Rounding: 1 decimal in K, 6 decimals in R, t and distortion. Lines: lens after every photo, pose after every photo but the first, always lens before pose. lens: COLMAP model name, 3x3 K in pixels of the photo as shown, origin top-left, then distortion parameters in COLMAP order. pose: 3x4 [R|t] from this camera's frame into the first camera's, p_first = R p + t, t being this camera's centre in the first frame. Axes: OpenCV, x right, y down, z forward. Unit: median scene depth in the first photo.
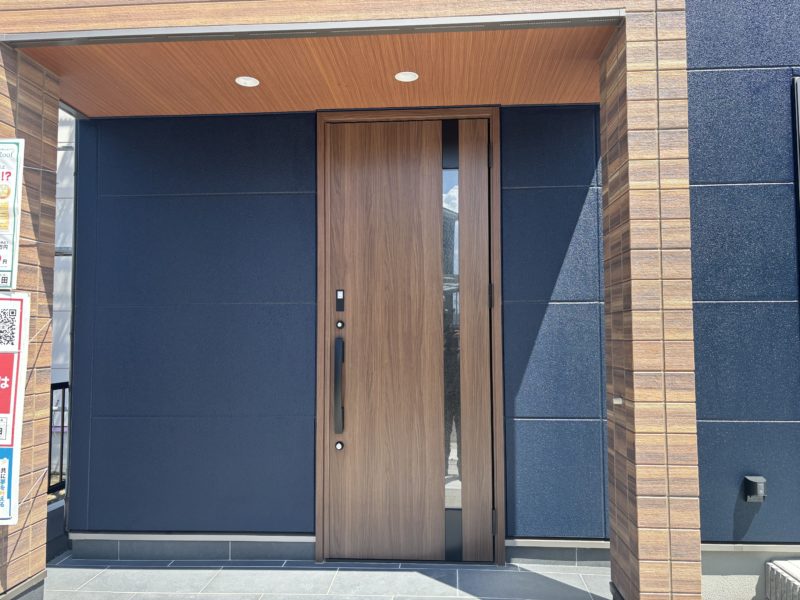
lens RADIAL K [[612.1, 0, 400.0], [0, 612.1, 300.0], [0, 0, 1]] dist [-0.000252, -0.000878]
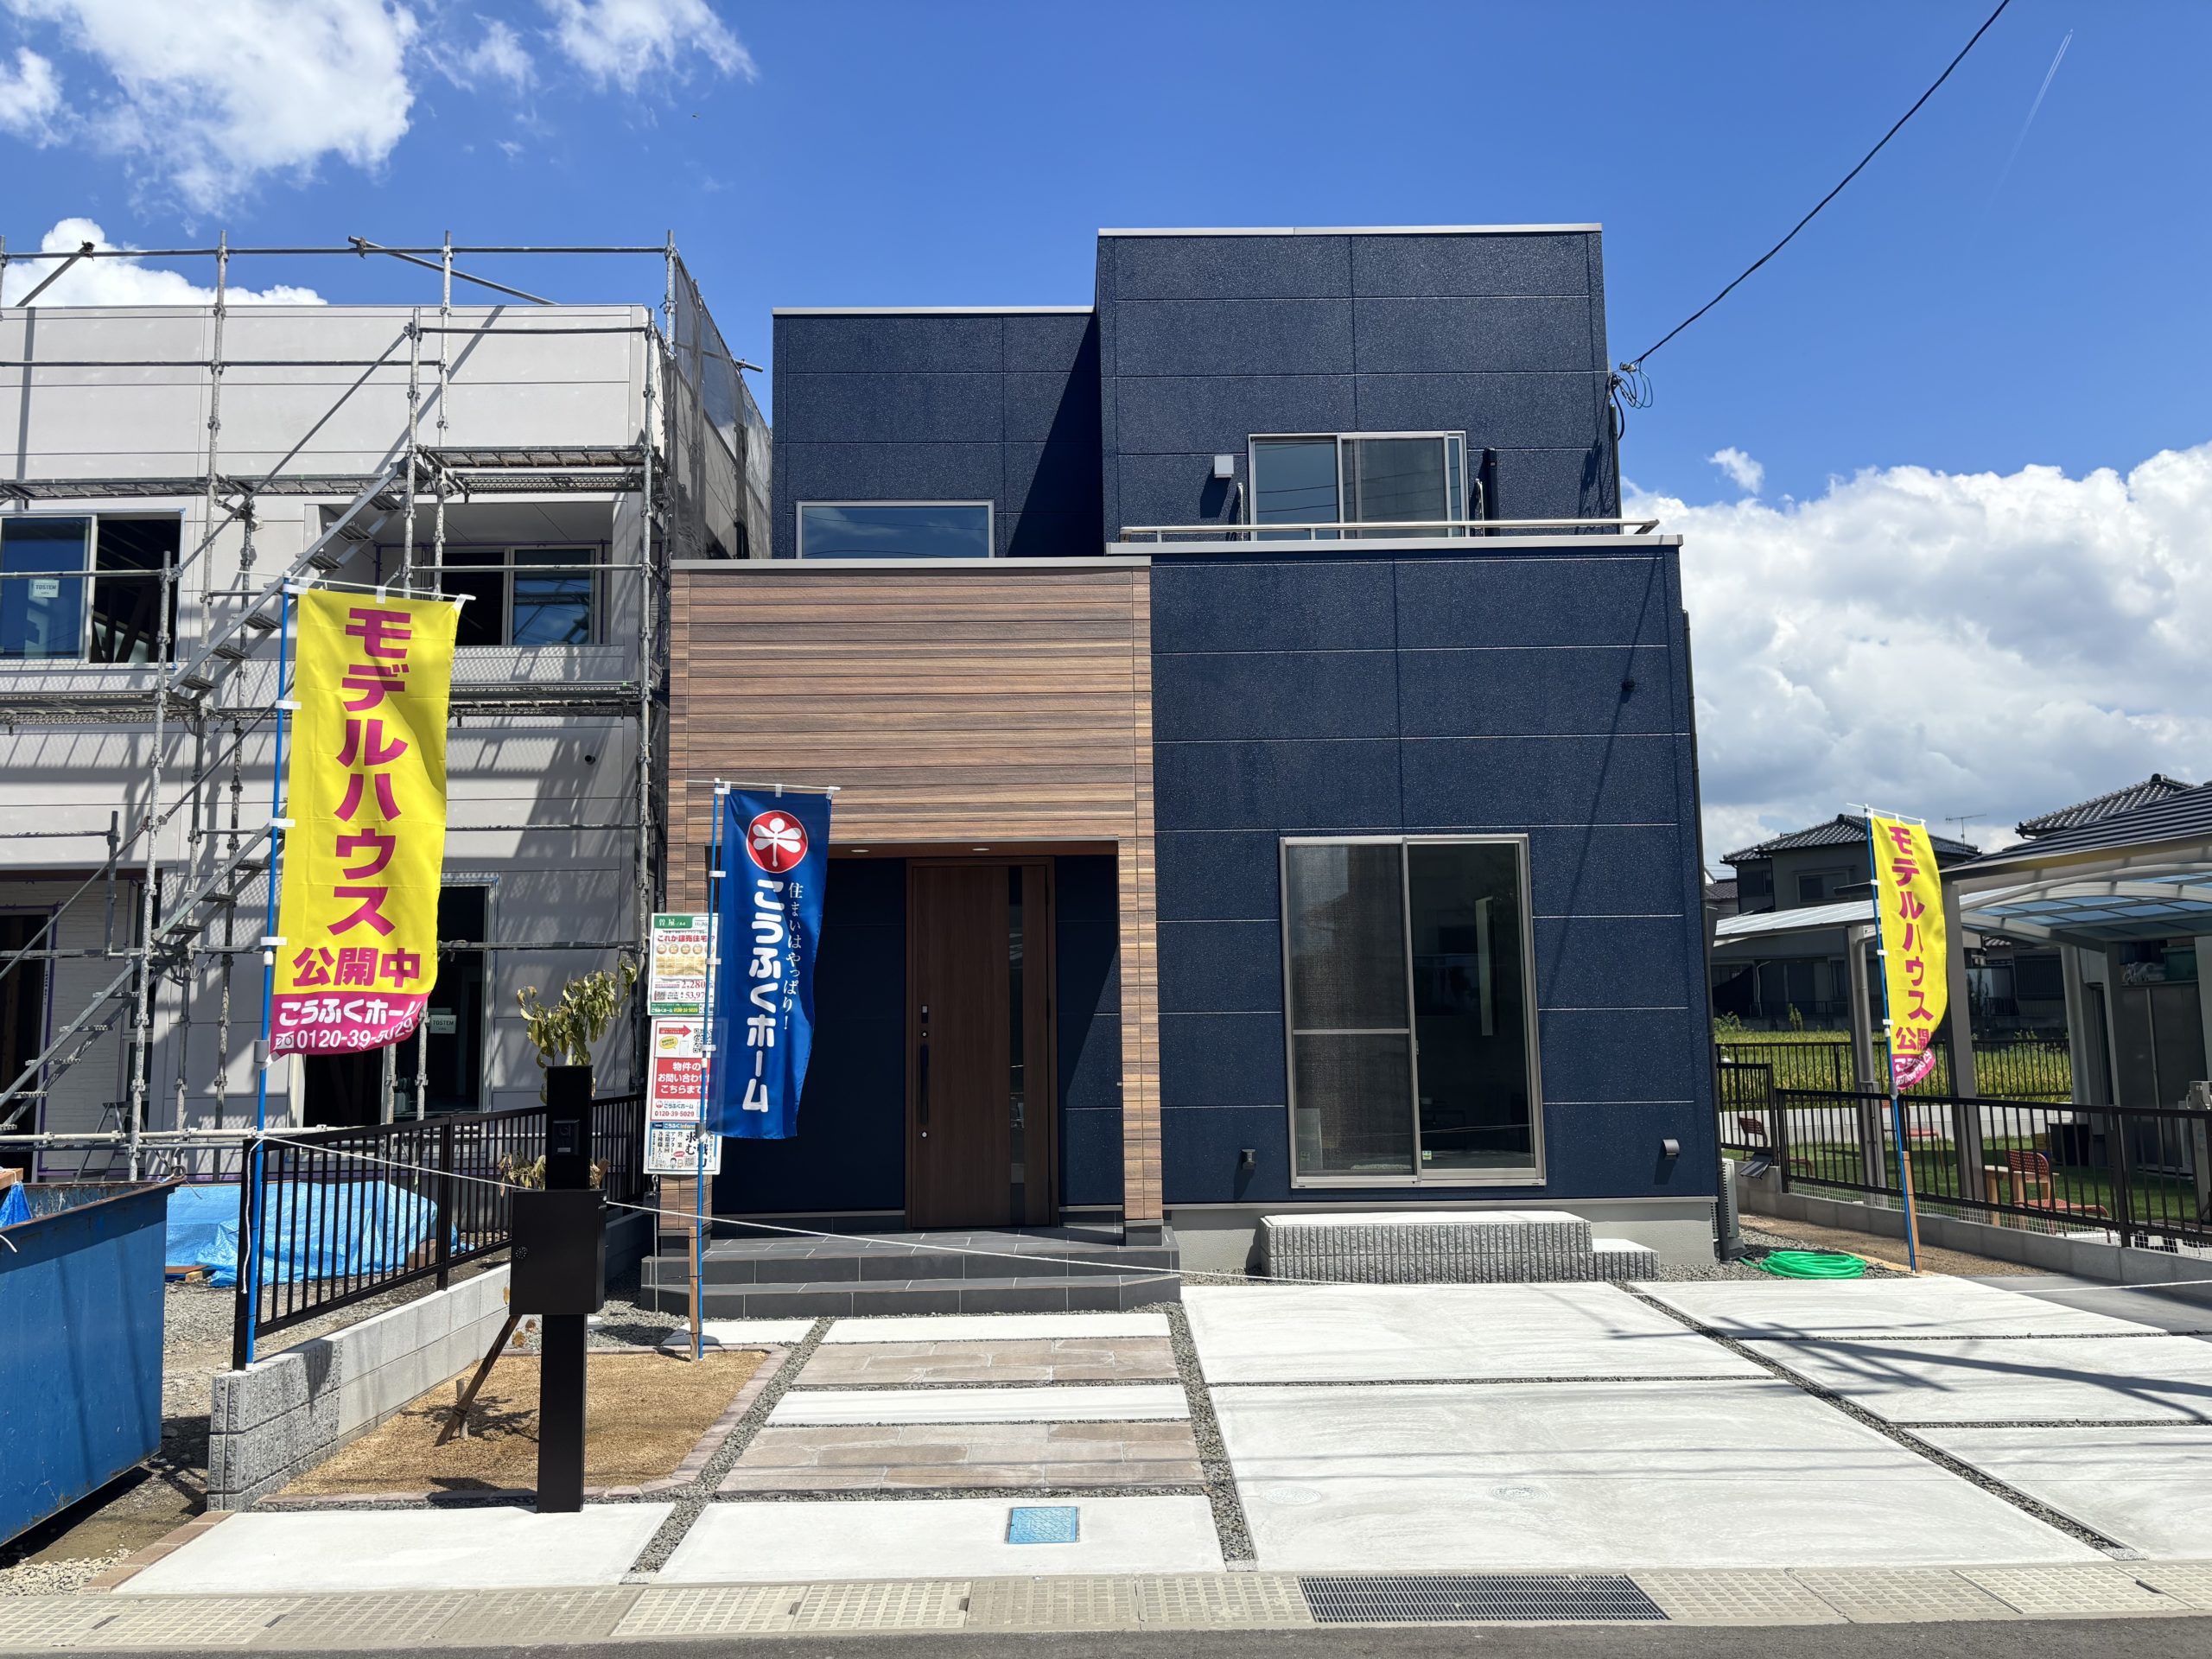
lens RADIAL K [[1692.5, 0, 1106.0], [0, 1692.5, 829.5], [0, 0, 1]] dist [-0.000252, -0.000878]
pose [[0.995112, 0.003121, 0.098706, -0.102959], [0.003941, 0.997450, -0.071266, -0.177394], [-0.098677, 0.071307, 0.992561, -3.428055]]
